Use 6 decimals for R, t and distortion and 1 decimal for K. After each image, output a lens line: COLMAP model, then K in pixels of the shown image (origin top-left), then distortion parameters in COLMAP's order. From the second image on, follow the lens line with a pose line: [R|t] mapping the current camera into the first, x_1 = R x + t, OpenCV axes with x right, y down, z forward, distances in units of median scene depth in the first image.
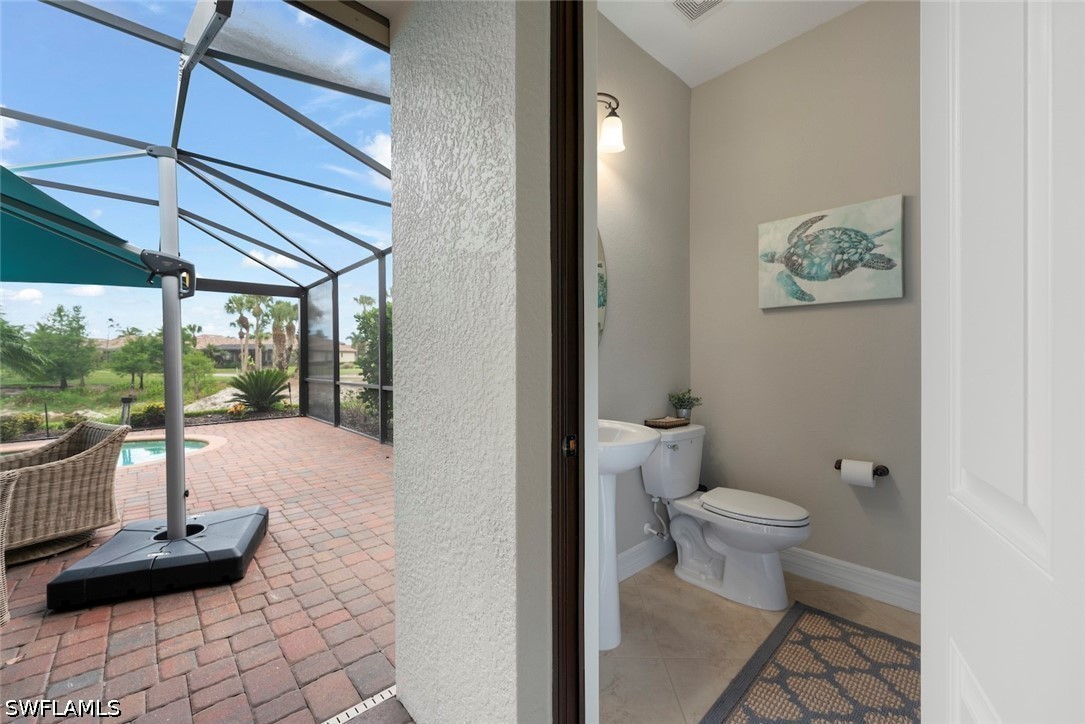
lens RADIAL K [[432.6, 0, 541.4], [0, 432.6, 358.3], [0, 0, 1]] dist [0.001029, -0.000118]
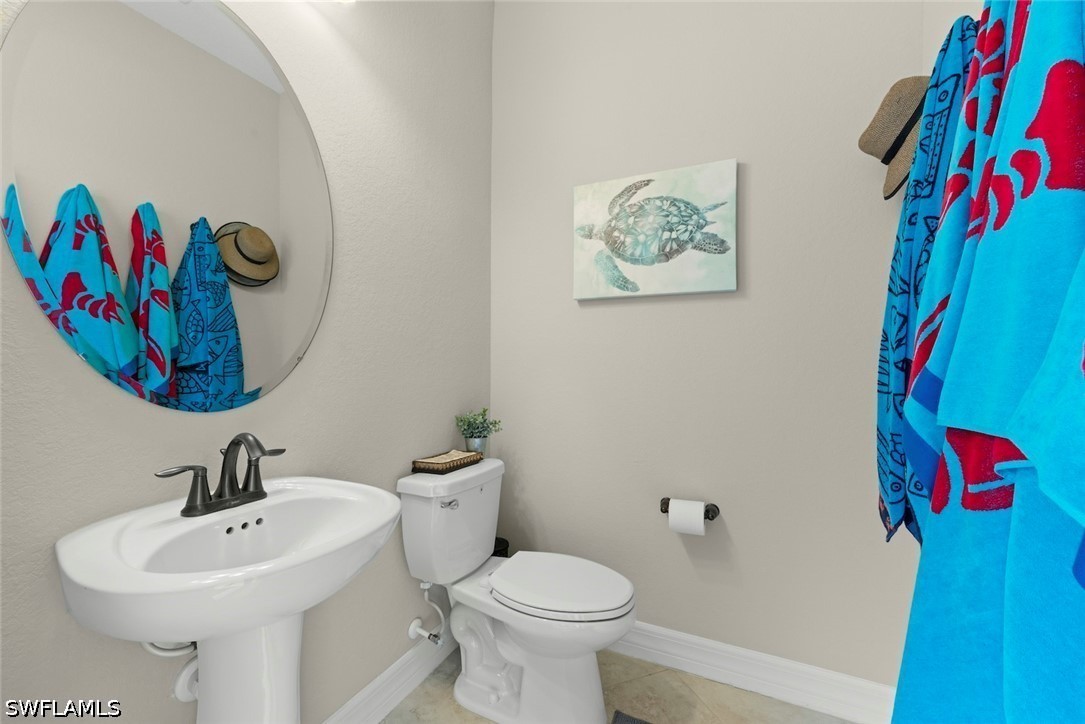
lens RADIAL K [[432.6, 0, 541.4], [0, 432.6, 358.3], [0, 0, 1]] dist [0.001029, -0.000118]
pose [[0.931259, 0.012777, 0.364134, 0.195668], [-0.008049, 0.999862, -0.014498, -0.002208], [-0.364269, 0.010571, 0.931234, 0.354075]]
